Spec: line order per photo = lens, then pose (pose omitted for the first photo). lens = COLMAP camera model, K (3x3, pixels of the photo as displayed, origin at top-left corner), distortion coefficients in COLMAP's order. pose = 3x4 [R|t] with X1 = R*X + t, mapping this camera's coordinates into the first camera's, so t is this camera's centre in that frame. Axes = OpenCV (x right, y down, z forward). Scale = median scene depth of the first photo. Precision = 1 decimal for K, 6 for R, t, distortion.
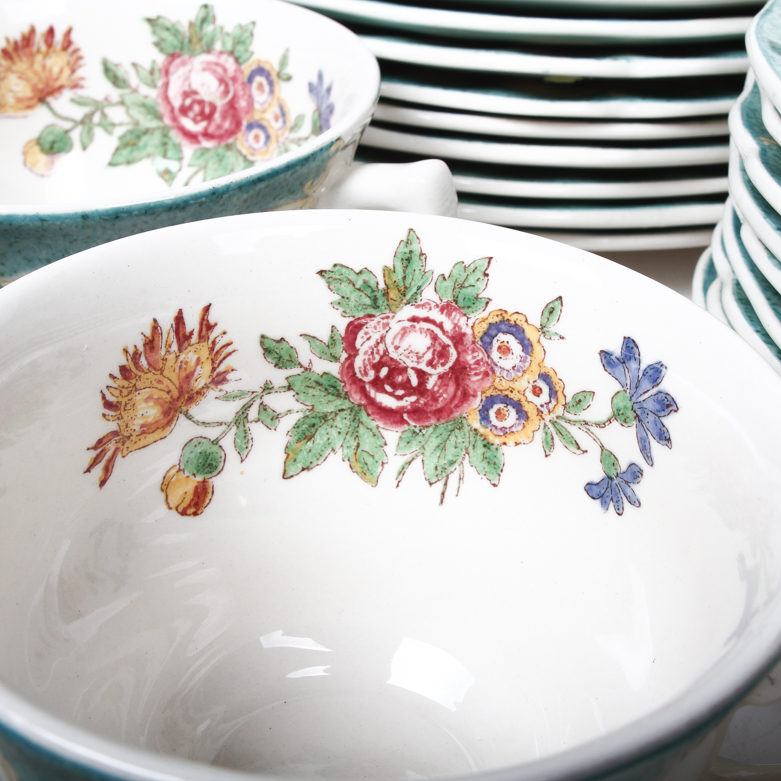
lens RADIAL K [[1375.2, 0, 397.6], [0, 1375.2, 388.6], [0, 0, 1]] dist [-0.093310, 0.000000]
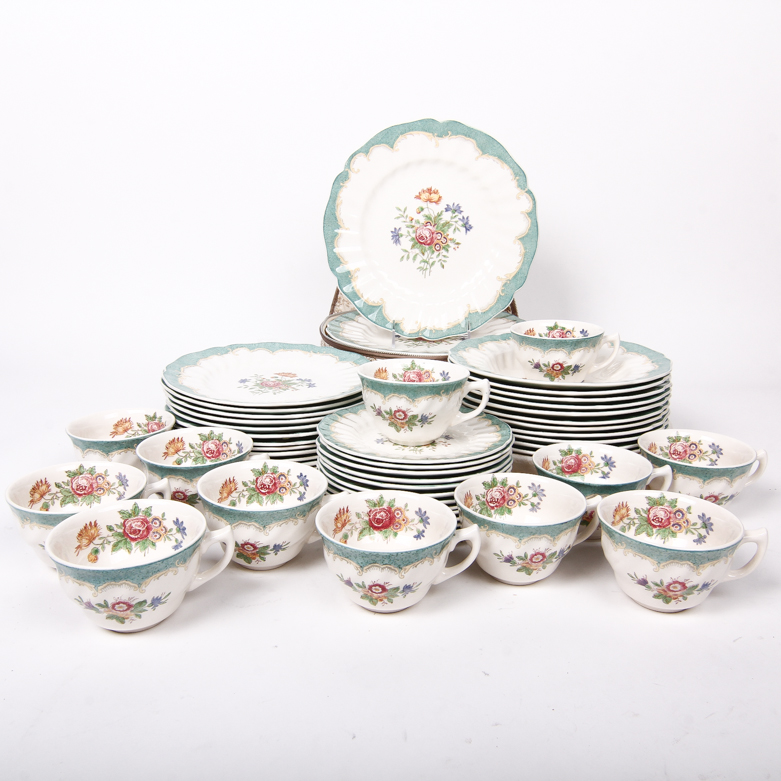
lens RADIAL K [[738.5, 0, 394.7], [0, 738.5, 394.8], [0, 0, 1]] dist [0.012449, 0.000000]
pose [[0.959882, -0.073958, 0.270475, -0.303549], [0.151070, 0.949028, -0.276628, 0.600051], [-0.236229, 0.306391, 0.922128, -2.284721]]
